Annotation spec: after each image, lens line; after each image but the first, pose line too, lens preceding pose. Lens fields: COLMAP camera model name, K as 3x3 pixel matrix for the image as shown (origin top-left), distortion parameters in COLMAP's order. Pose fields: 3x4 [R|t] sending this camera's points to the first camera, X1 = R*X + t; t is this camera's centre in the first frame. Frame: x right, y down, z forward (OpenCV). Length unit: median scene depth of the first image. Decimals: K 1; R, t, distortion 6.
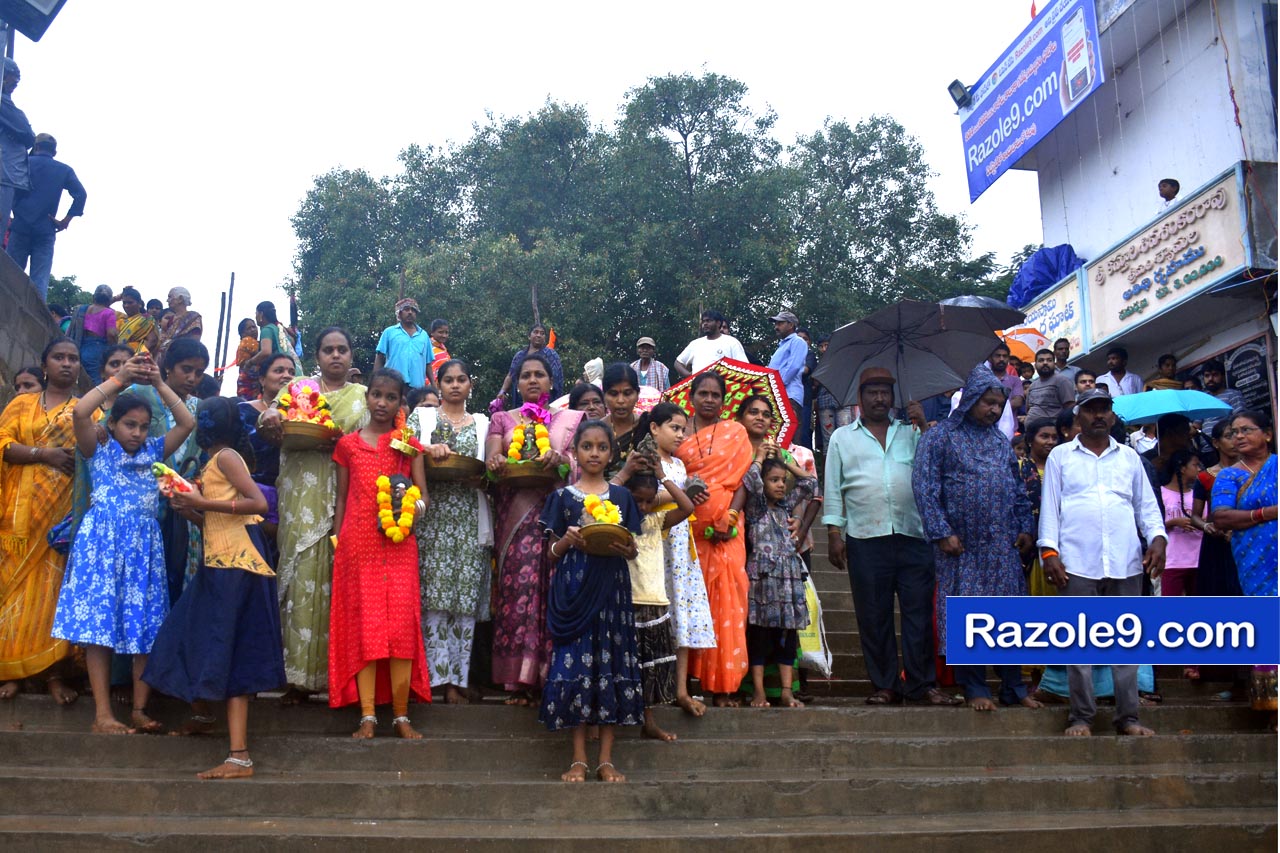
lens RADIAL K [[1079.5, 0, 640.0], [0, 1079.5, 426.5], [0, 0, 1]] dist [0.175041, 0.000344]
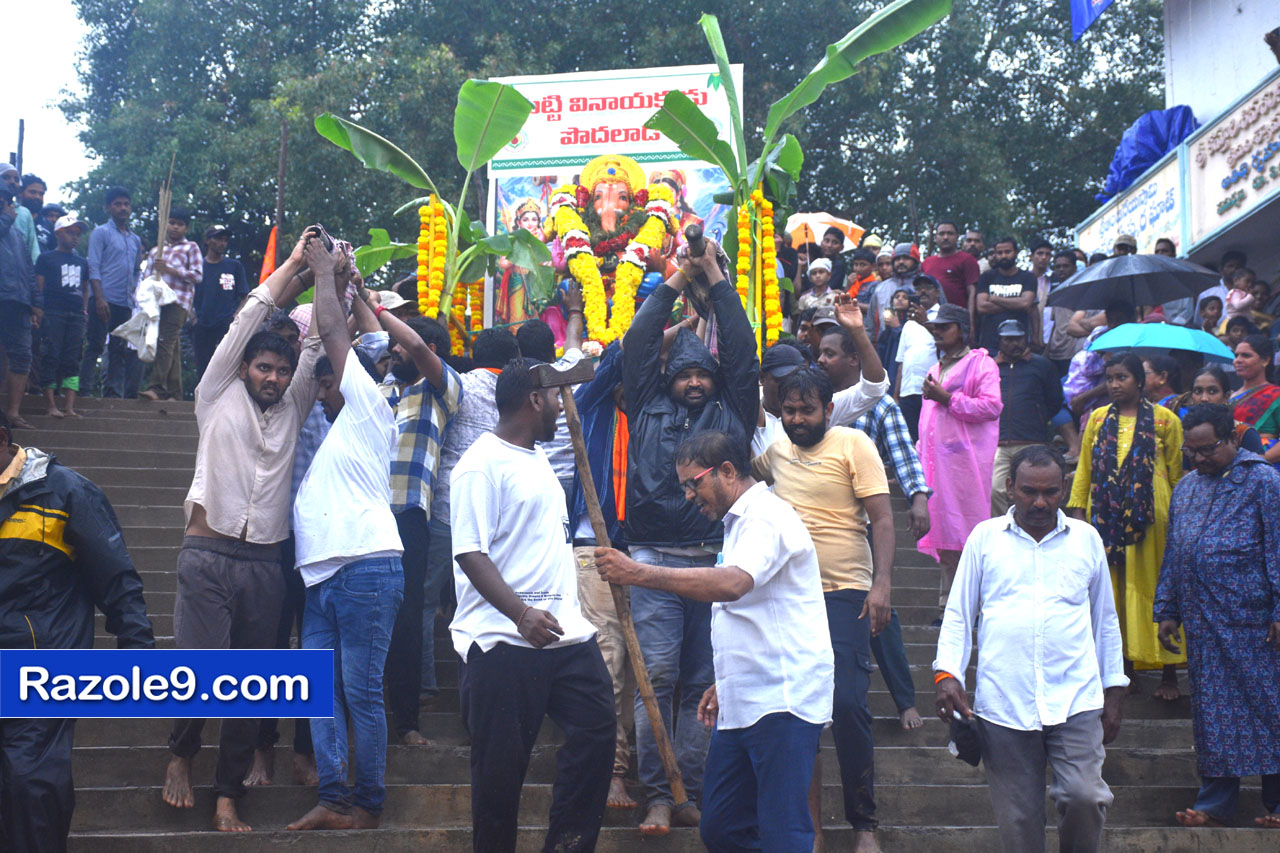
lens RADIAL K [[2057.6, 0, 640.0], [0, 2057.6, 426.5], [0, 0, 1]] dist [0.830000, 0.046071]
pose [[0.999585, 0.001688, -0.028762, 0.070253], [-0.000471, 0.999107, 0.042240, -0.012216], [0.028808, -0.042209, 0.998693, -0.549868]]
